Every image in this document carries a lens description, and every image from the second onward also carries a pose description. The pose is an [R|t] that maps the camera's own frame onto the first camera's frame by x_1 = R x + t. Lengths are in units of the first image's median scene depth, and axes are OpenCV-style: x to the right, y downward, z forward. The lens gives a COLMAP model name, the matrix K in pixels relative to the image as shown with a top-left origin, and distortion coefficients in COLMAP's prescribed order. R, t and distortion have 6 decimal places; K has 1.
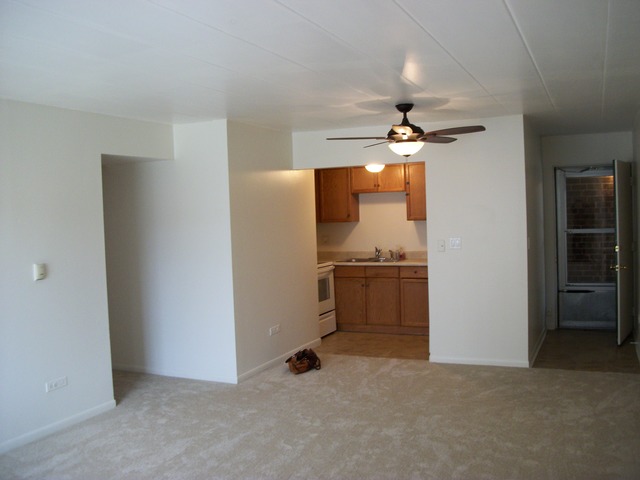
lens RADIAL K [[592.4, 0, 320.0], [0, 592.4, 240.0], [0, 0, 1]] dist [-0.127936, 0.045080]
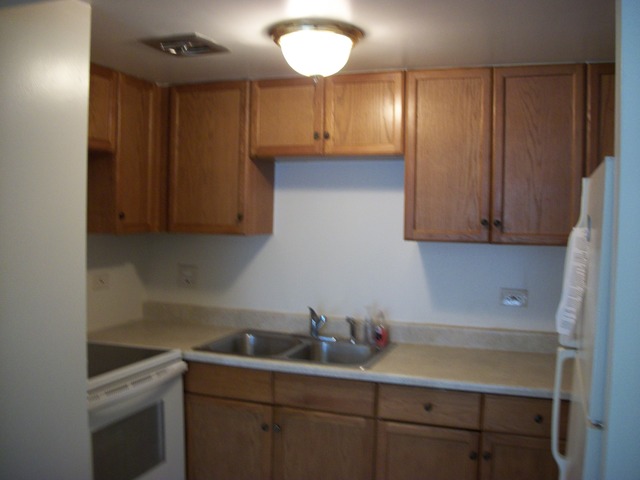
lens RADIAL K [[592.4, 0, 320.0], [0, 592.4, 240.0], [0, 0, 1]] dist [-0.127936, 0.045080]
pose [[0.995249, 0.051288, 0.082757, 0.068476], [-0.050898, 0.998681, -0.006820, -0.027736], [-0.082998, 0.002576, 0.996546, 0.644518]]
